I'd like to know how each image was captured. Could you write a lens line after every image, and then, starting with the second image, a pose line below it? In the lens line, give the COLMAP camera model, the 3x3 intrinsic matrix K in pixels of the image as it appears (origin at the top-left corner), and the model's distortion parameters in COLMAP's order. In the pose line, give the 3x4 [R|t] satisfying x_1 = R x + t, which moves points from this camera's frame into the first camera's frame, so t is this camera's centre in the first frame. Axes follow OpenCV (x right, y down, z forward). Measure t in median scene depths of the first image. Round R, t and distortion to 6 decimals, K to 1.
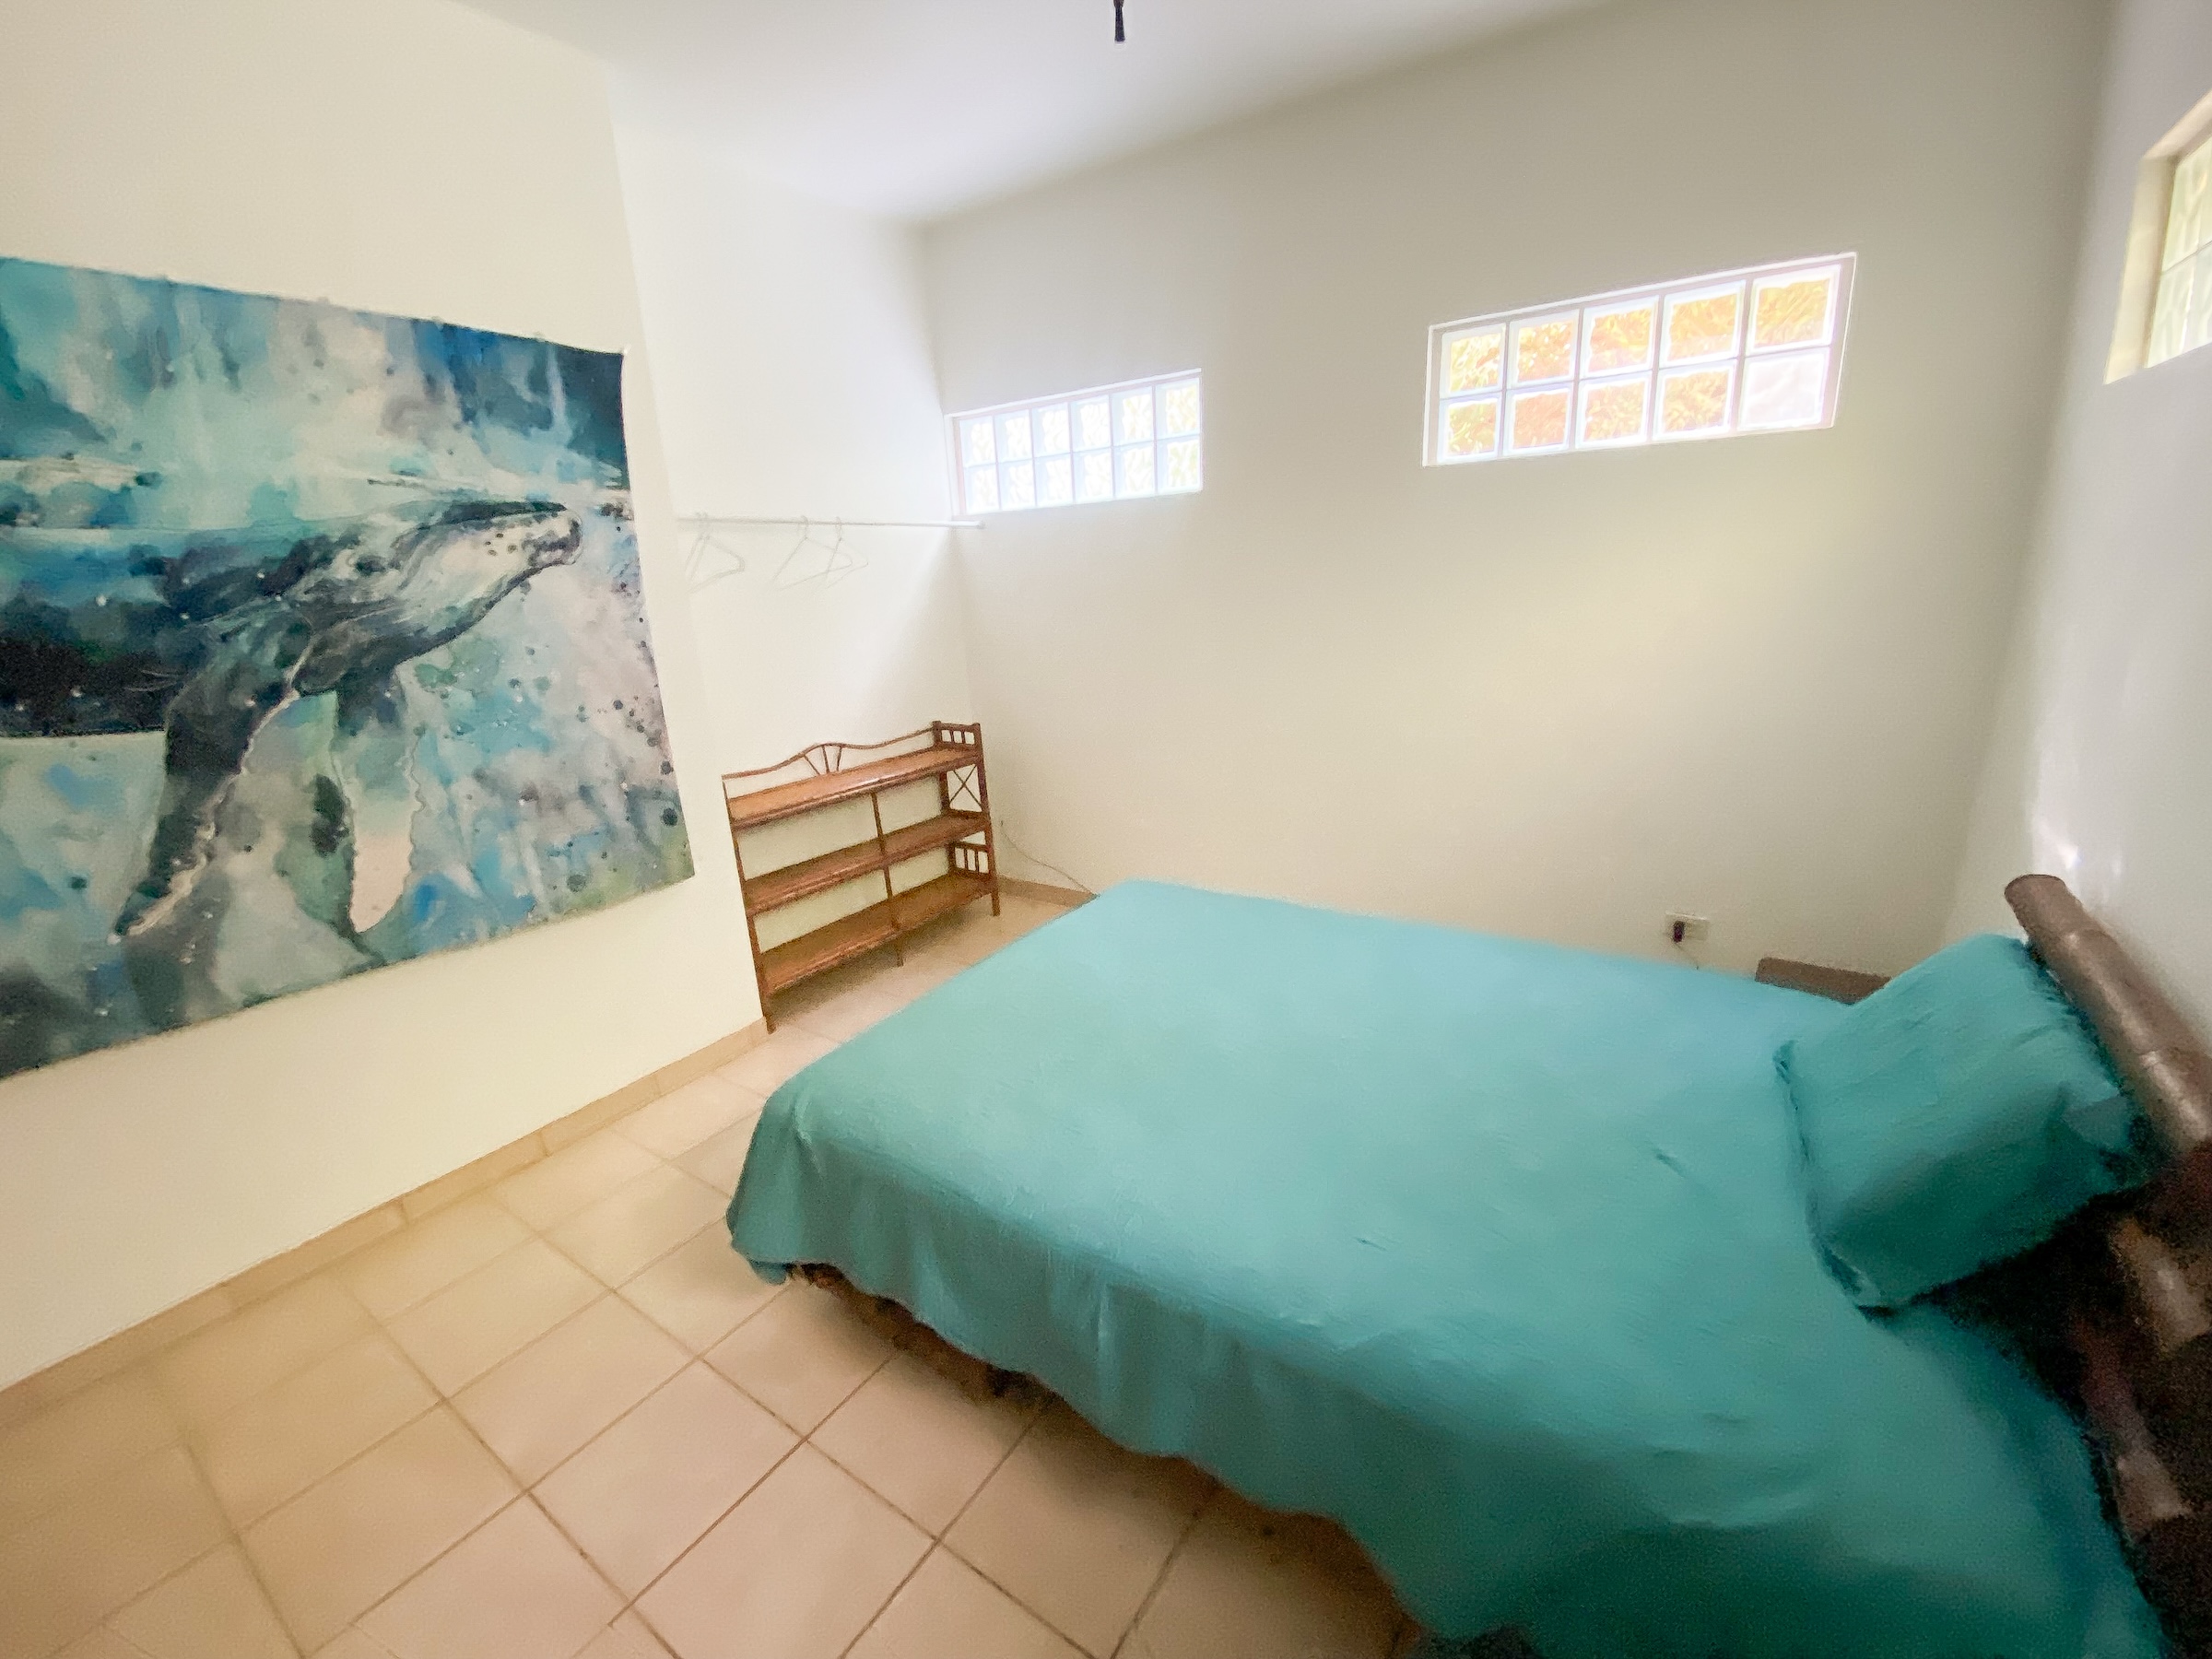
lens RADIAL K [[899.8, 0, 1106.0], [0, 899.8, 829.5], [0, 0, 1]] dist [0.064500, -0.049251]
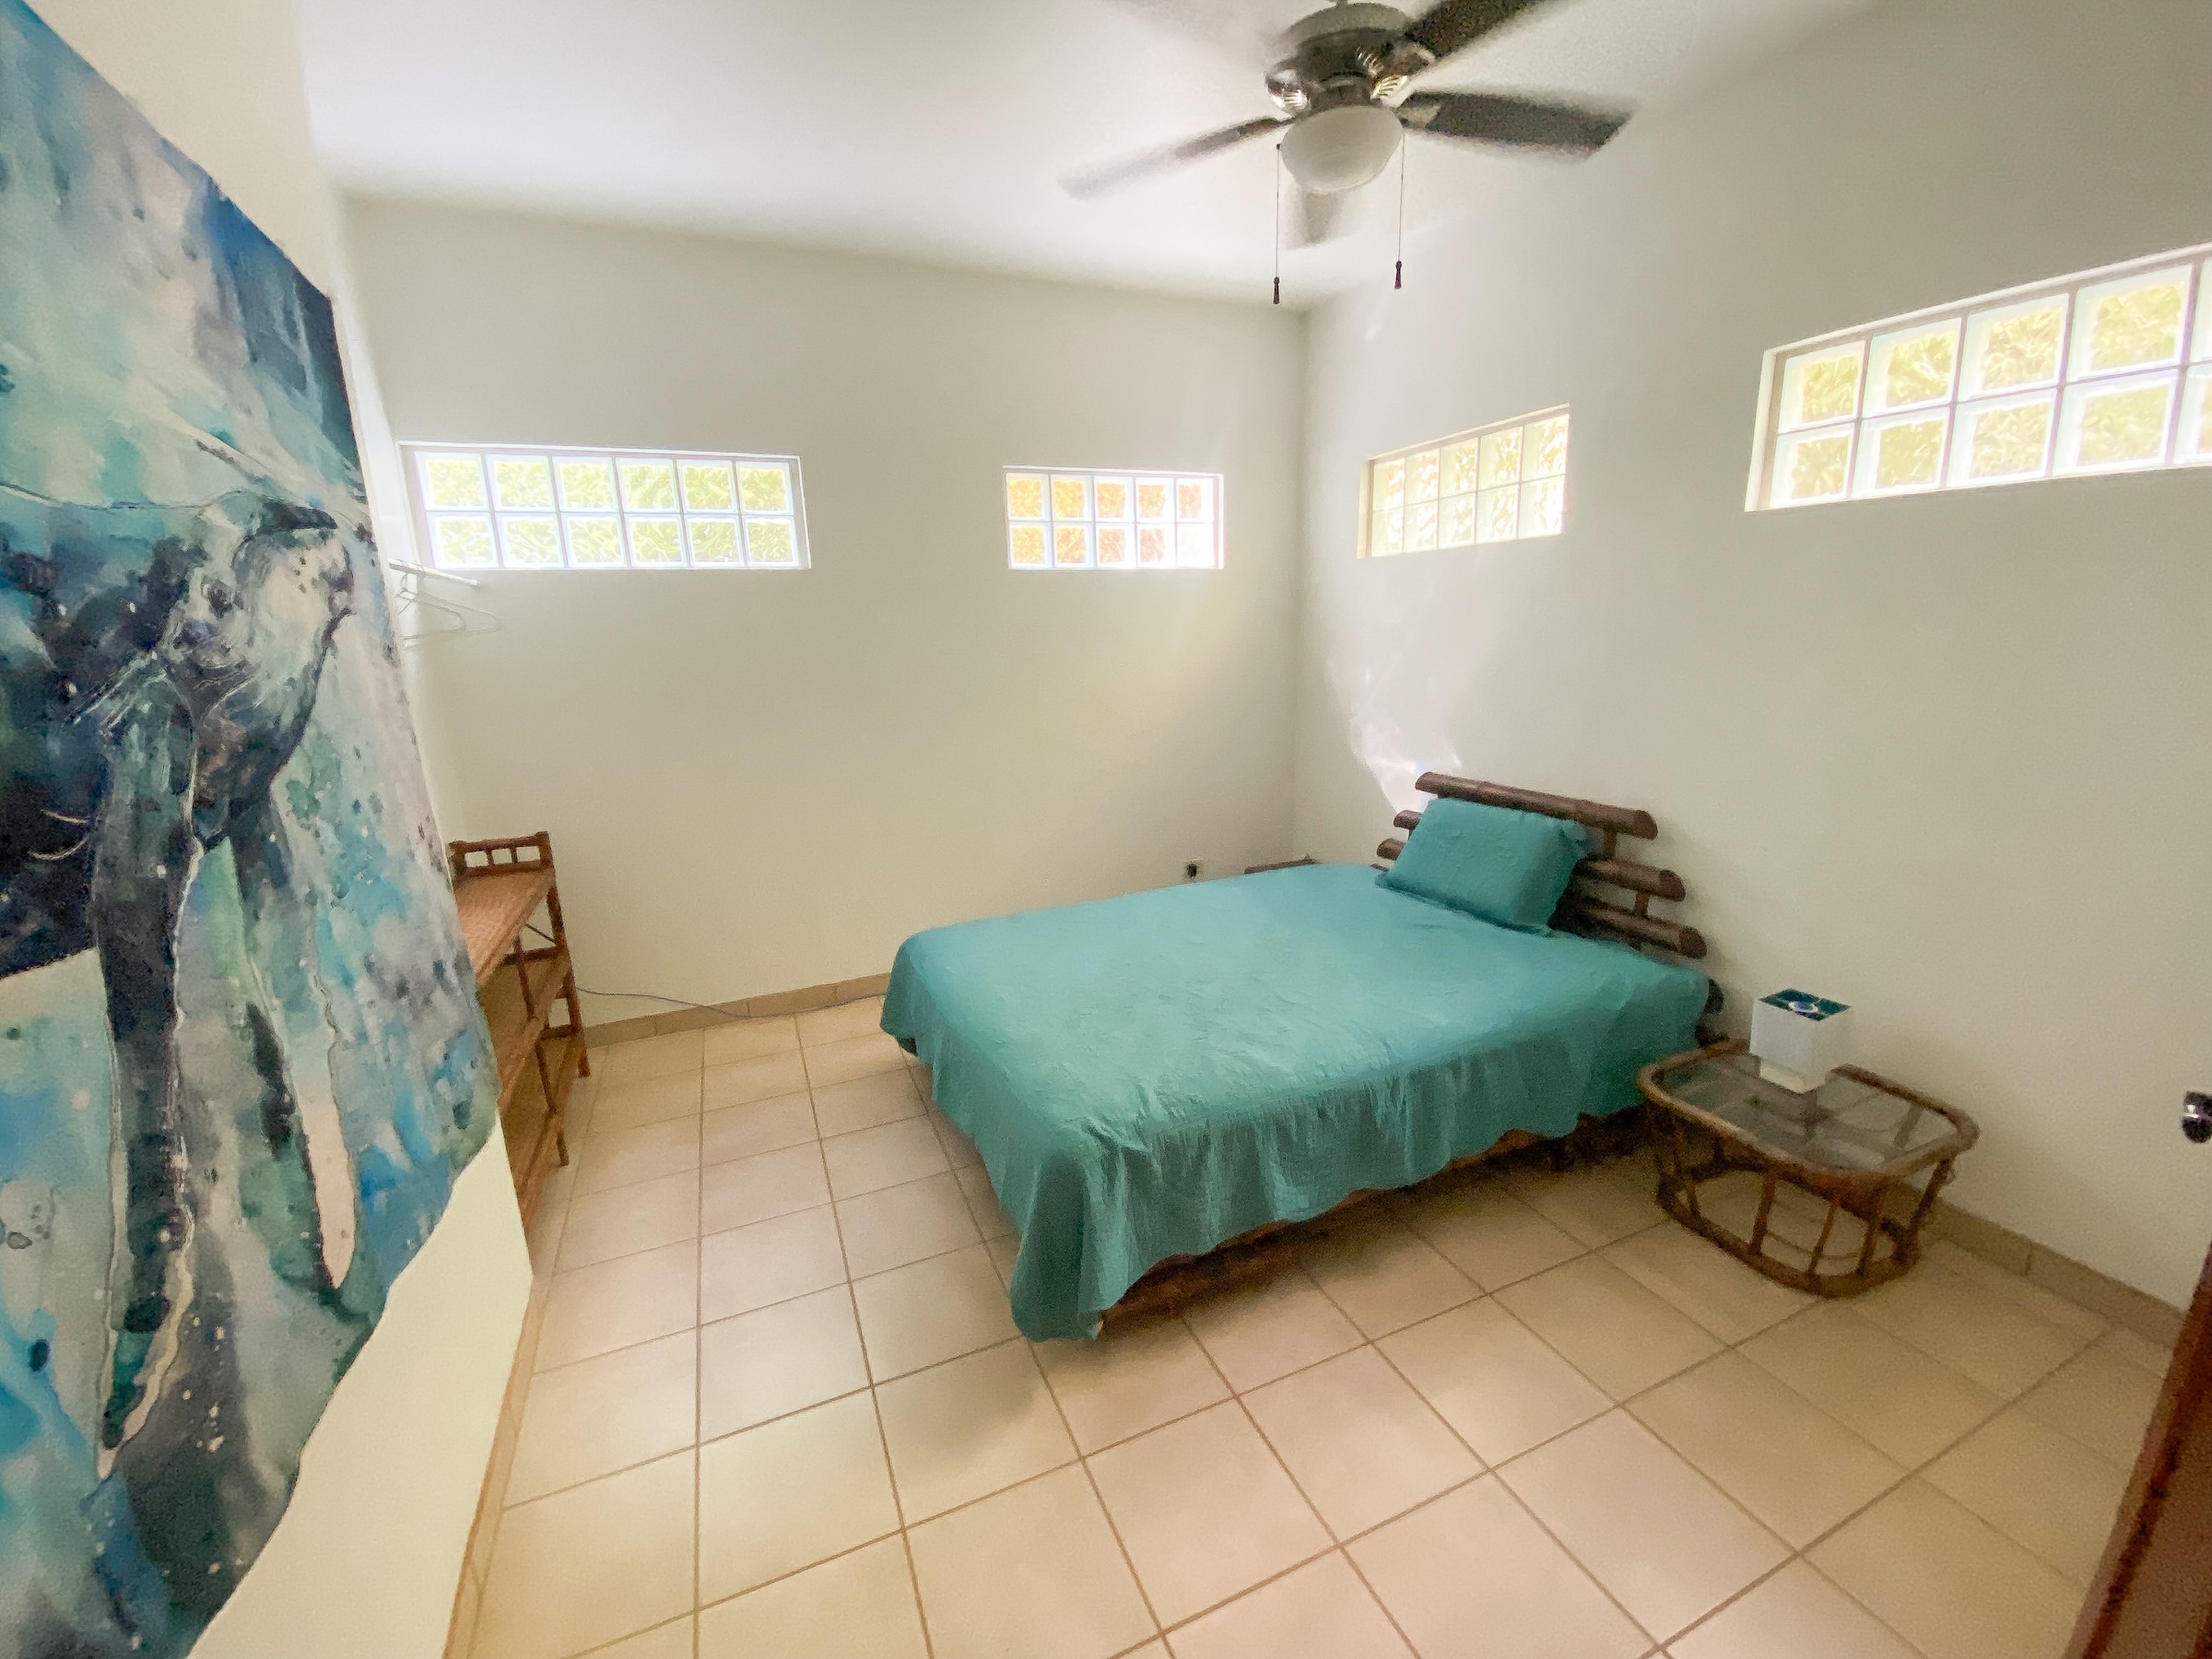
lens RADIAL K [[899.8, 0, 1106.0], [0, 899.8, 829.5], [0, 0, 1]] dist [0.064500, -0.049251]
pose [[0.529775, -0.154881, 0.833876, -0.960252], [0.236824, 0.971092, 0.029909, -0.052421], [-0.814403, 0.181637, 0.551140, 0.309081]]
